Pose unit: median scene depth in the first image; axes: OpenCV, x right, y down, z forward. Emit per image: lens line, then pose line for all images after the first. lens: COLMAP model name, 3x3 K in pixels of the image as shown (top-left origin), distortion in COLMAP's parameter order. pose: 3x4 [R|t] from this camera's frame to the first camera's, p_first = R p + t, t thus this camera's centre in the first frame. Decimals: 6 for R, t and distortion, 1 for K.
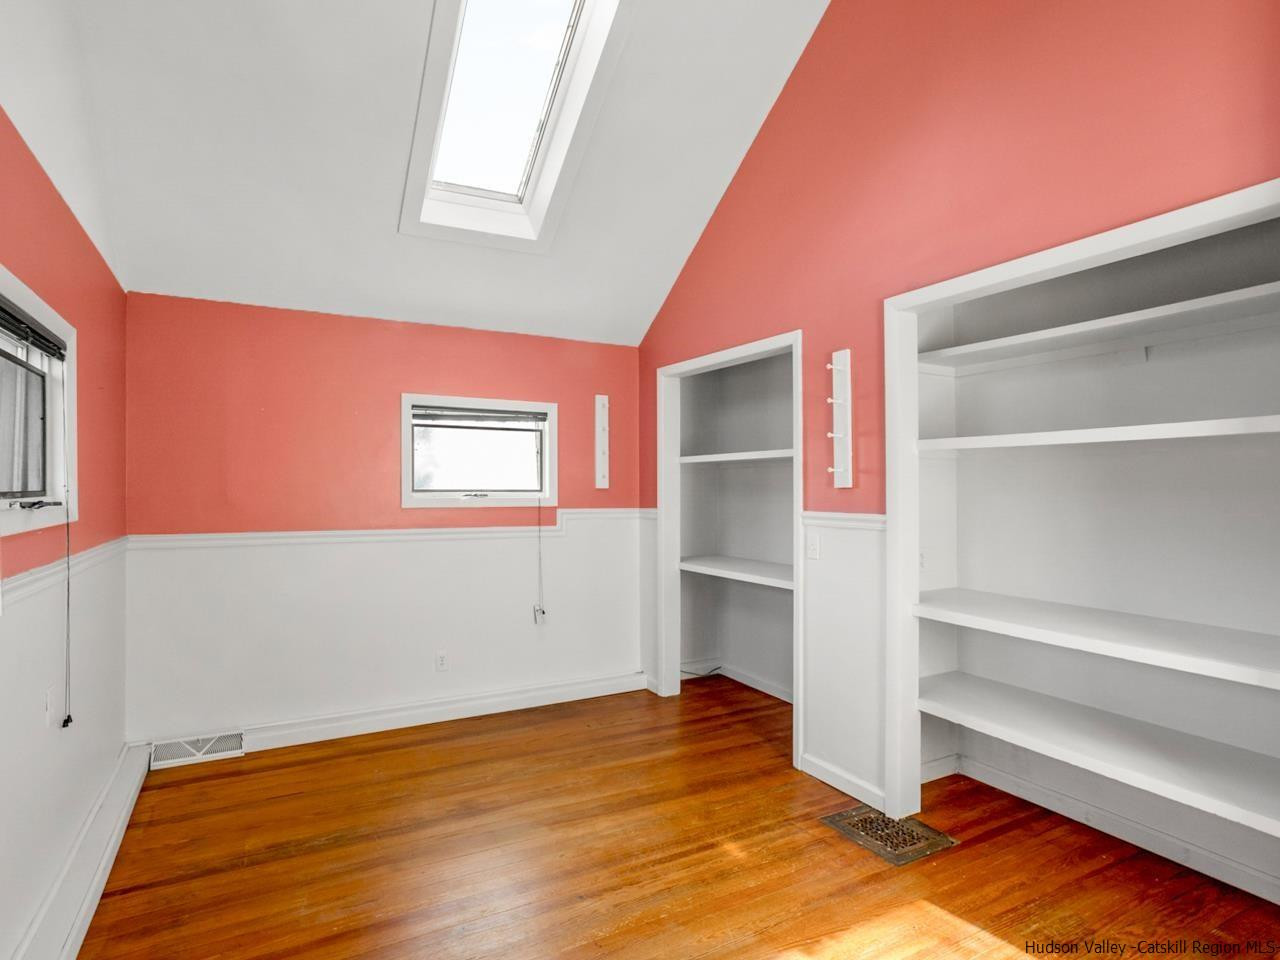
lens RADIAL K [[693.3, 0, 641.1], [0, 693.3, 492.6], [0, 0, 1]] dist [-0.038138, 0.032216]
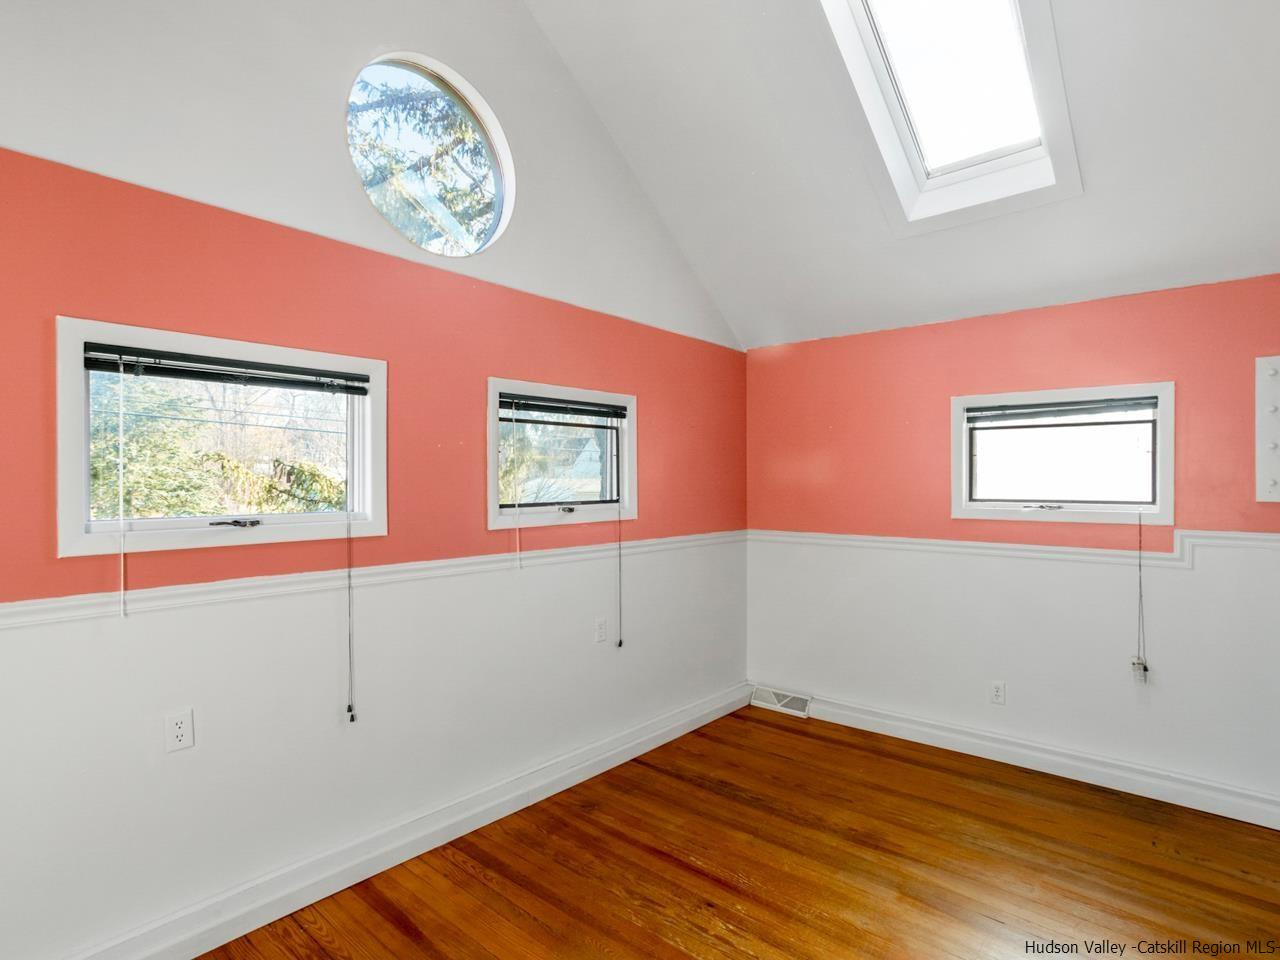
lens RADIAL K [[693.3, 0, 641.1], [0, 693.3, 492.6], [0, 0, 1]] dist [-0.038138, 0.032216]
pose [[0.339358, 0.015749, -0.940525, 0.446588], [-0.003039, 0.999873, 0.015646, -0.029790], [0.940652, -0.002451, 0.339363, 0.313681]]
